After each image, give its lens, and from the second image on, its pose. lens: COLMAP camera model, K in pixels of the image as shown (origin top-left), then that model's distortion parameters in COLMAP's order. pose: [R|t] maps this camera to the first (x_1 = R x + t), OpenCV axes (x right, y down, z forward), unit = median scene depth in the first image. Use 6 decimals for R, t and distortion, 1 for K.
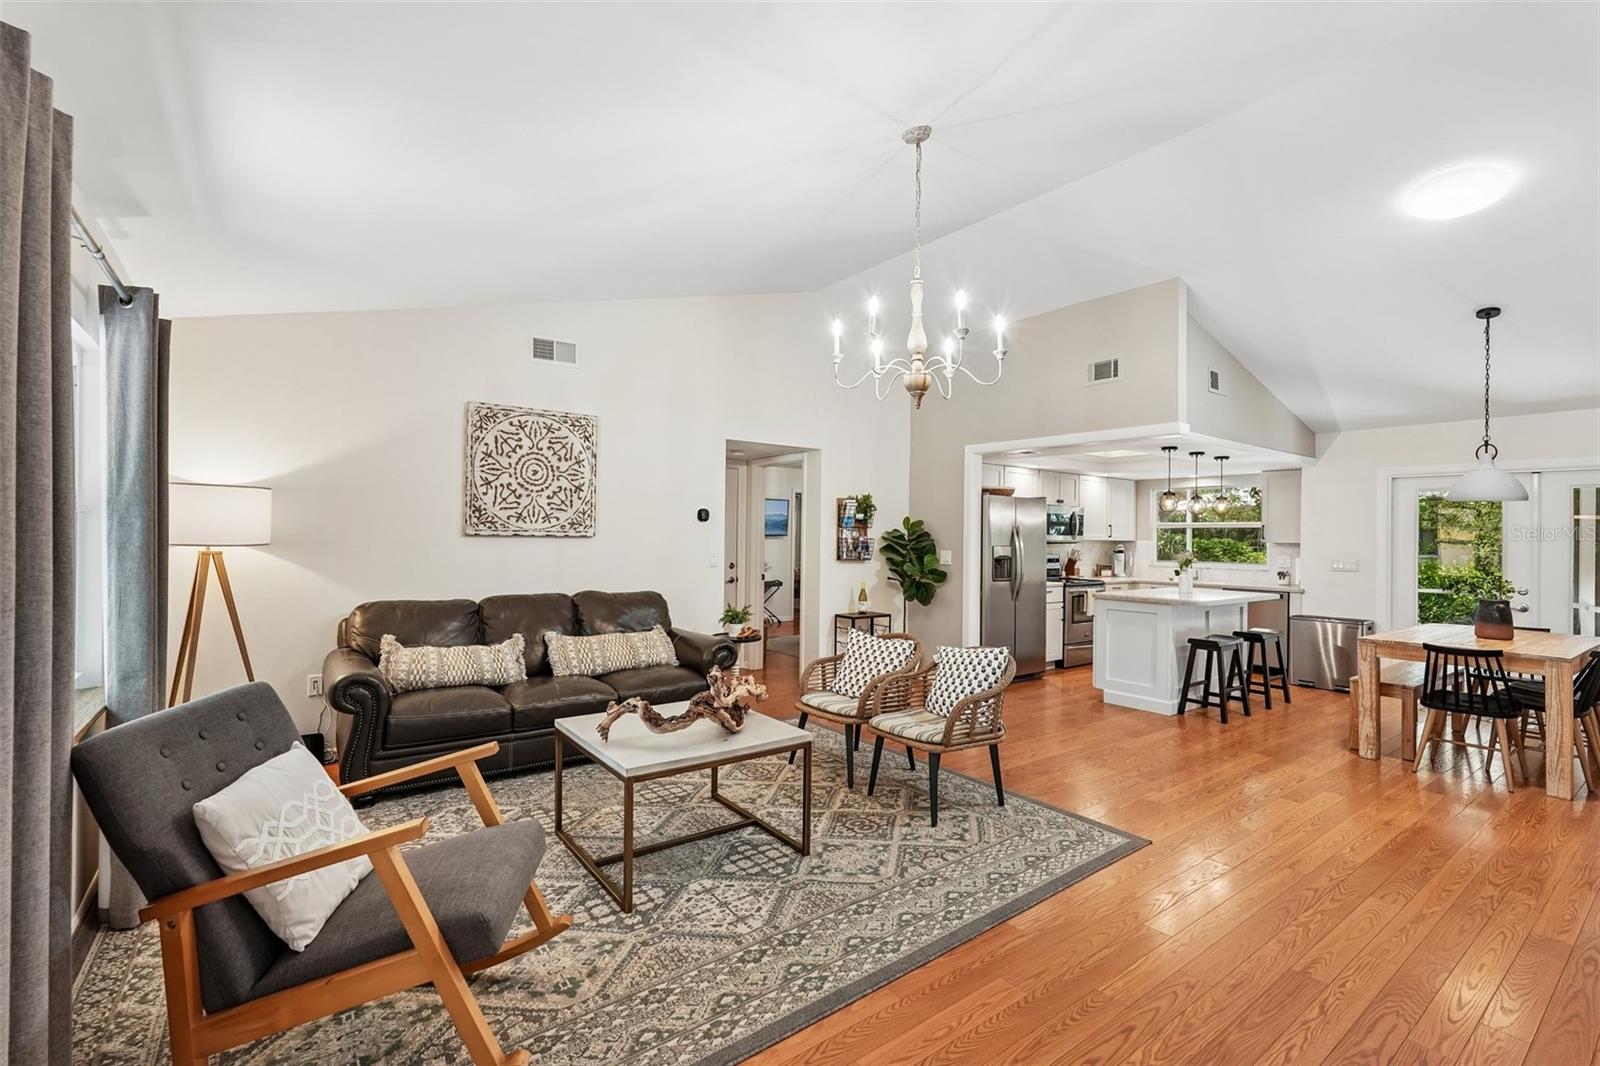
lens RADIAL K [[706.0, 0, 805.1], [0, 706.0, 541.5], [0, 0, 1]] dist [-0.003120, -0.000065]
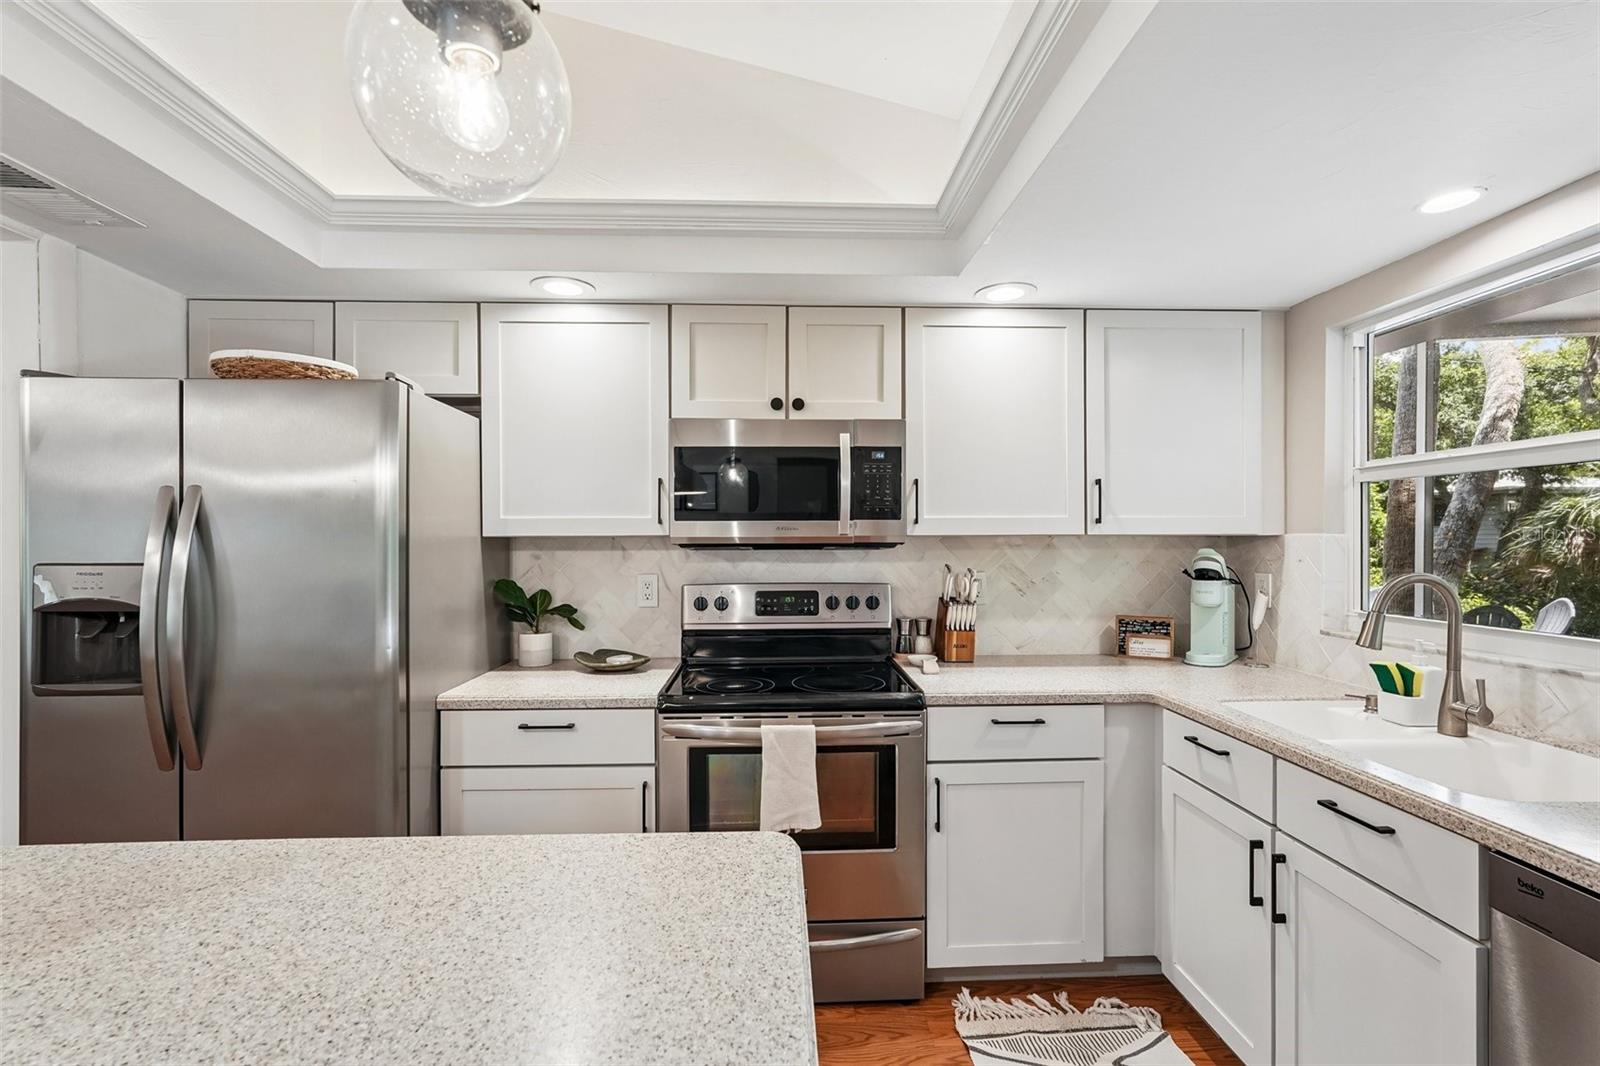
lens RADIAL K [[706.0, 0, 805.1], [0, 706.0, 541.5], [0, 0, 1]] dist [-0.003120, -0.000065]
pose [[0.824217, -0.014988, -0.566076, 0.874503], [0.010029, 0.999879, -0.011871, 0.005774], [0.566185, 0.004107, 0.824268, 1.253722]]
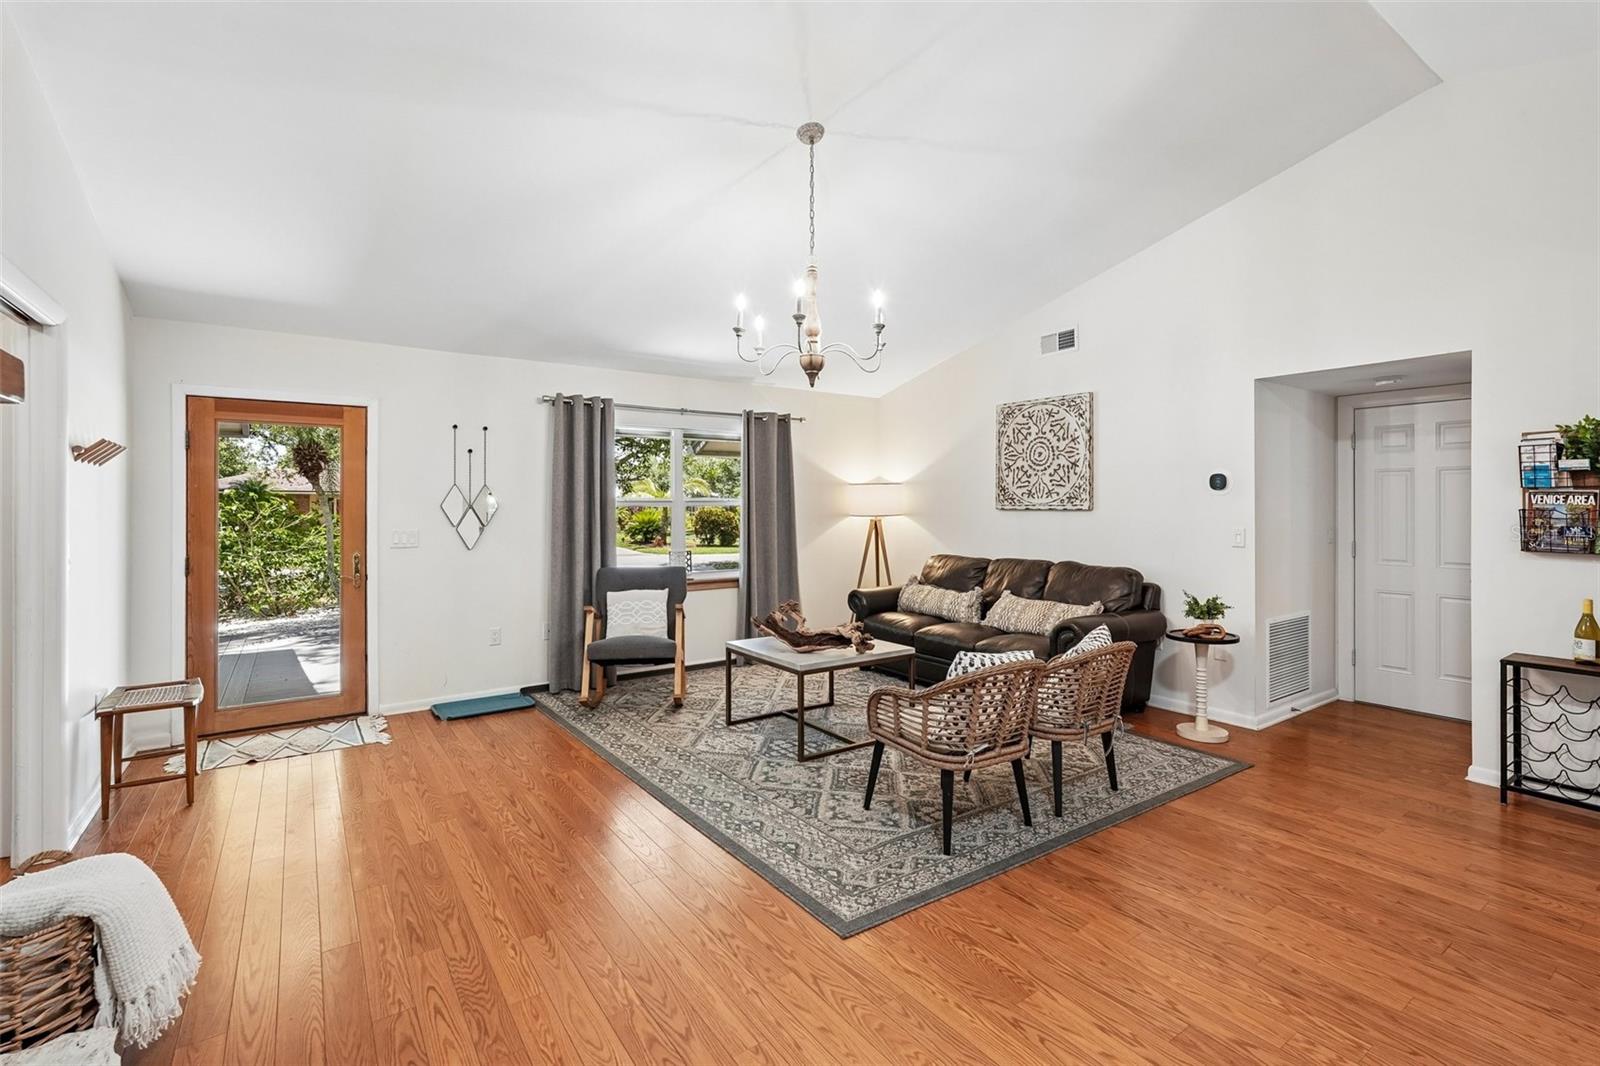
lens RADIAL K [[719.6, 0, 802.0], [0, 719.6, 513.4], [0, 0, 1]] dist [-0.002729, 0.000102]
pose [[-0.026021, -0.006614, -0.999640, 0.785071], [-0.009170, 0.999938, -0.006378, 0.009162], [0.999619, 0.009001, -0.026080, 0.636554]]
